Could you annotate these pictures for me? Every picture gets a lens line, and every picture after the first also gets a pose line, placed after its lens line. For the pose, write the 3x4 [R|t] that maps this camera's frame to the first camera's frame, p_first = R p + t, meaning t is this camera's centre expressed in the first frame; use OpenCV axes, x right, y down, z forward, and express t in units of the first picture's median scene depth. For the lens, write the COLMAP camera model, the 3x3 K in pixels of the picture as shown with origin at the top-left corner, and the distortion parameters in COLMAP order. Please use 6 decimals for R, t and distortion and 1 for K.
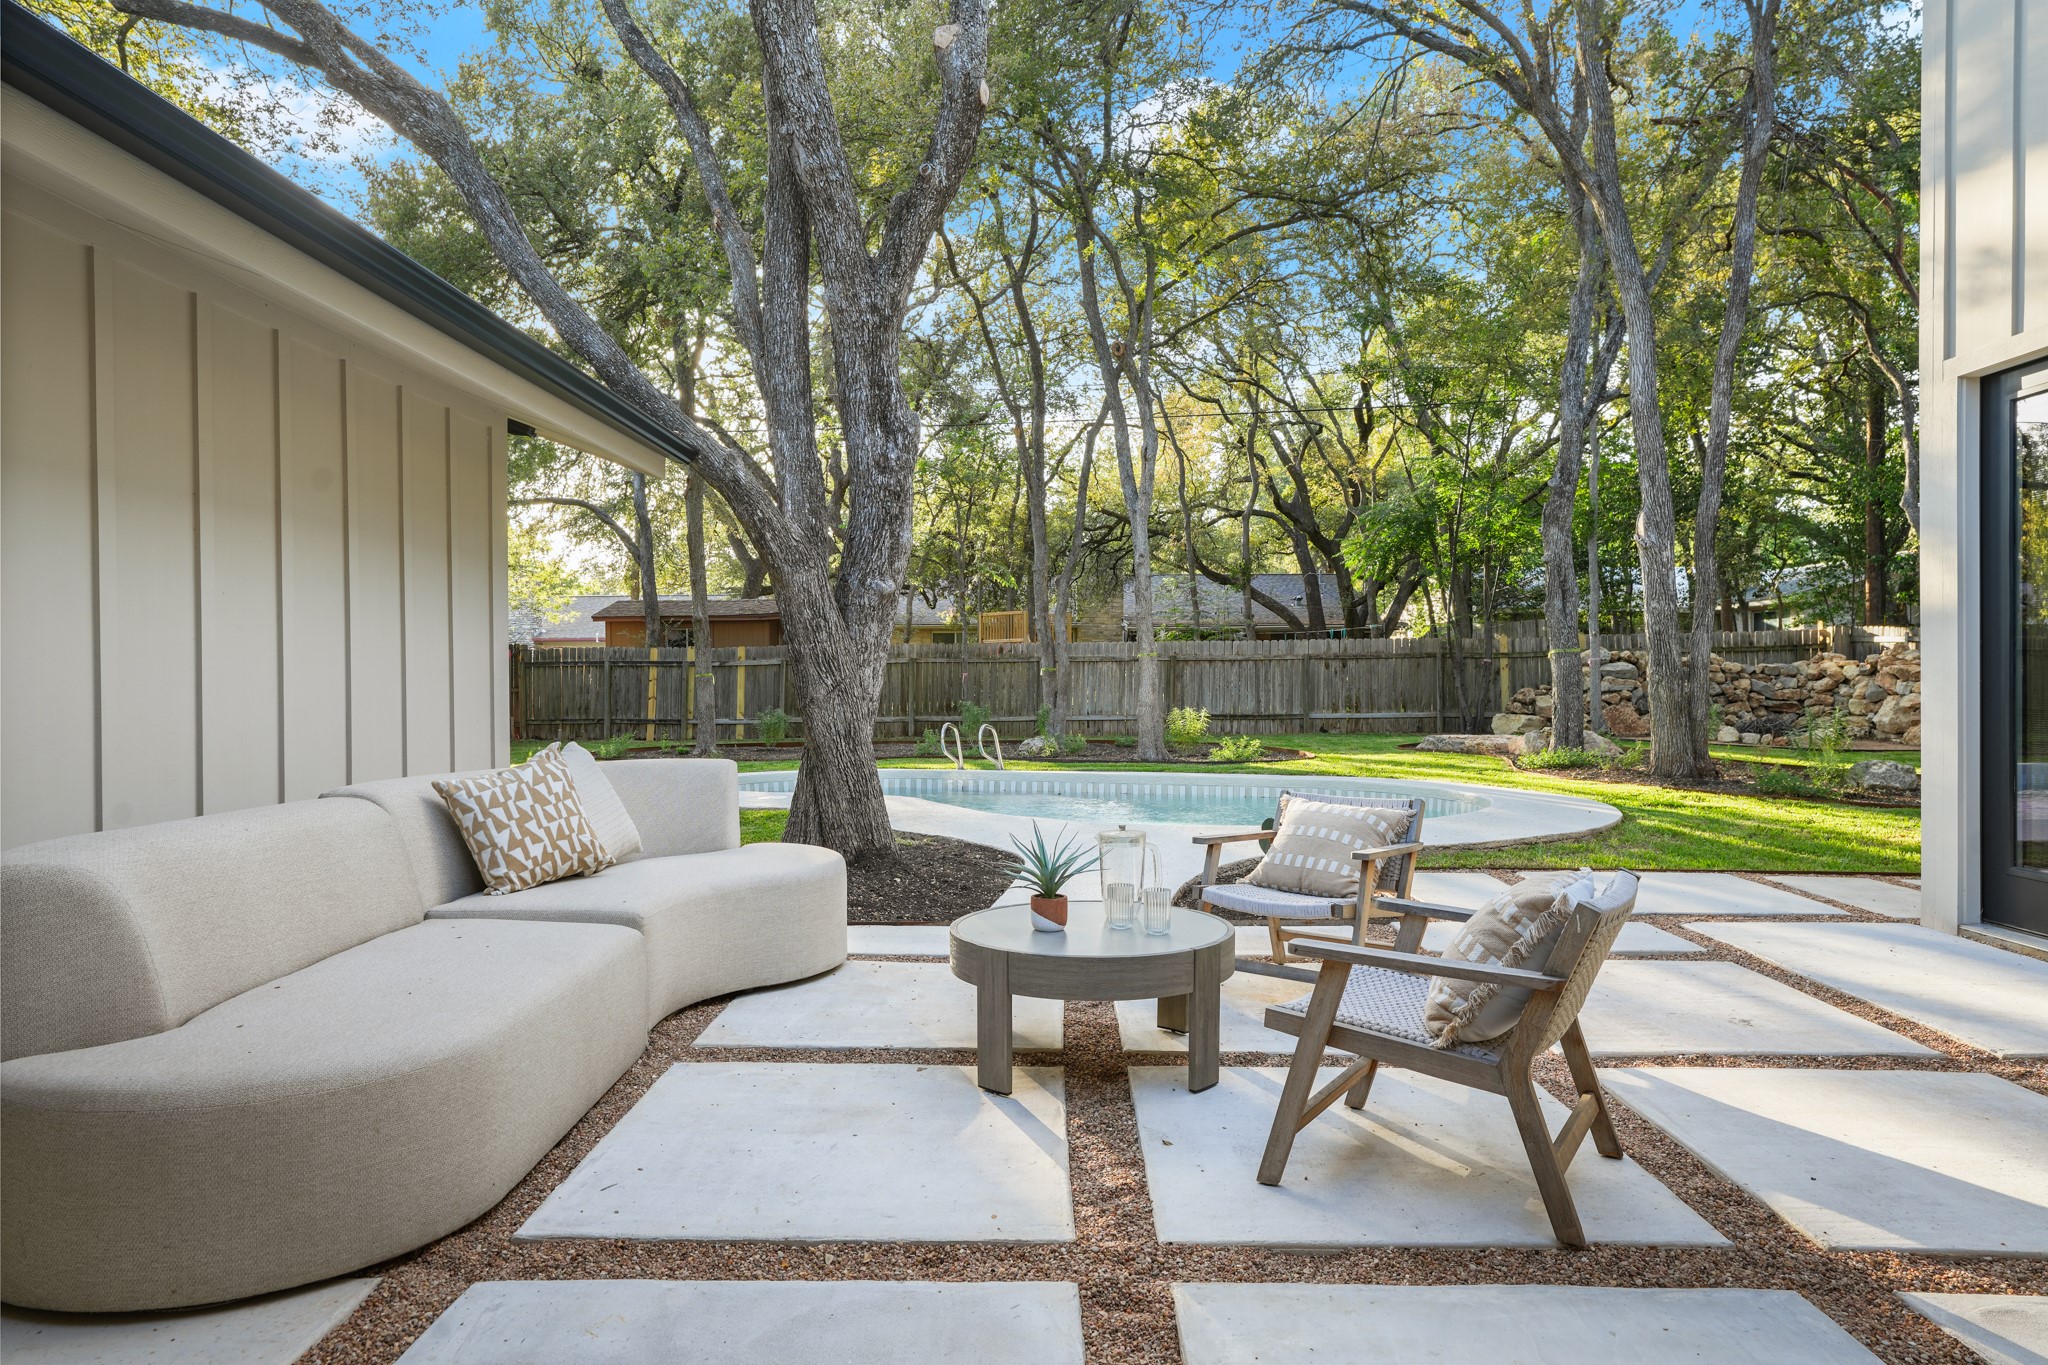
lens RADIAL K [[1300.2, 0, 1024.0], [0, 1300.2, 682.5], [0, 0, 1]] dist [0.000153, -0.000073]
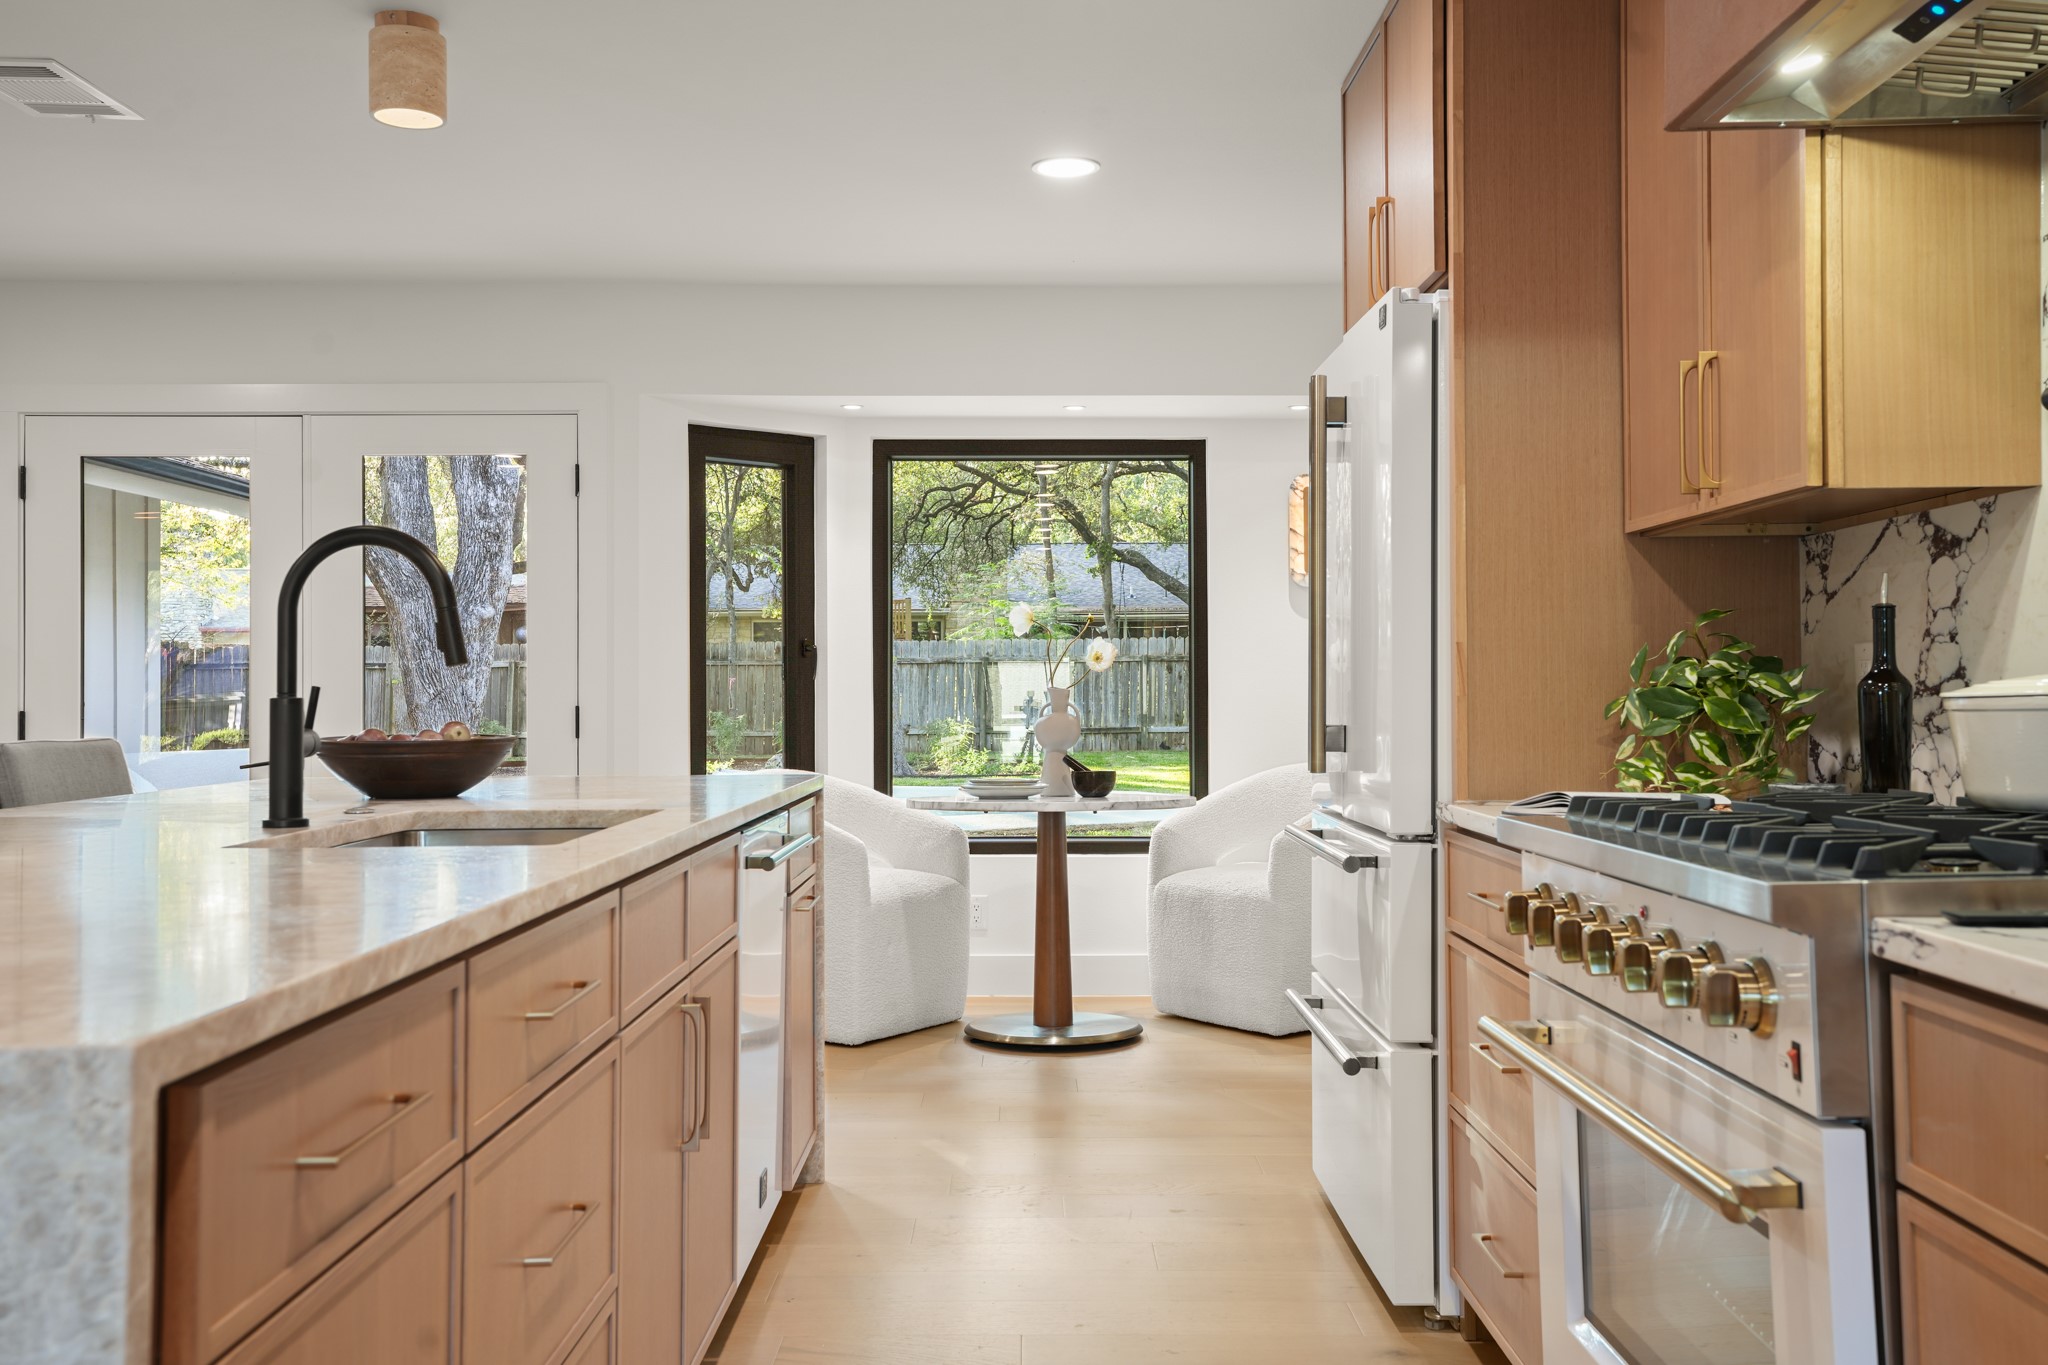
lens RADIAL K [[1992.1, 0, 1024.0], [0, 1992.1, 682.5], [0, 0, 1]] dist [0.105473, 0.002642]
pose [[0.999766, 0.001771, 0.021575, 0.123455], [-0.001724, 0.999996, -0.002225, -0.001834], [-0.021579, 0.002187, 0.999765, -0.306434]]
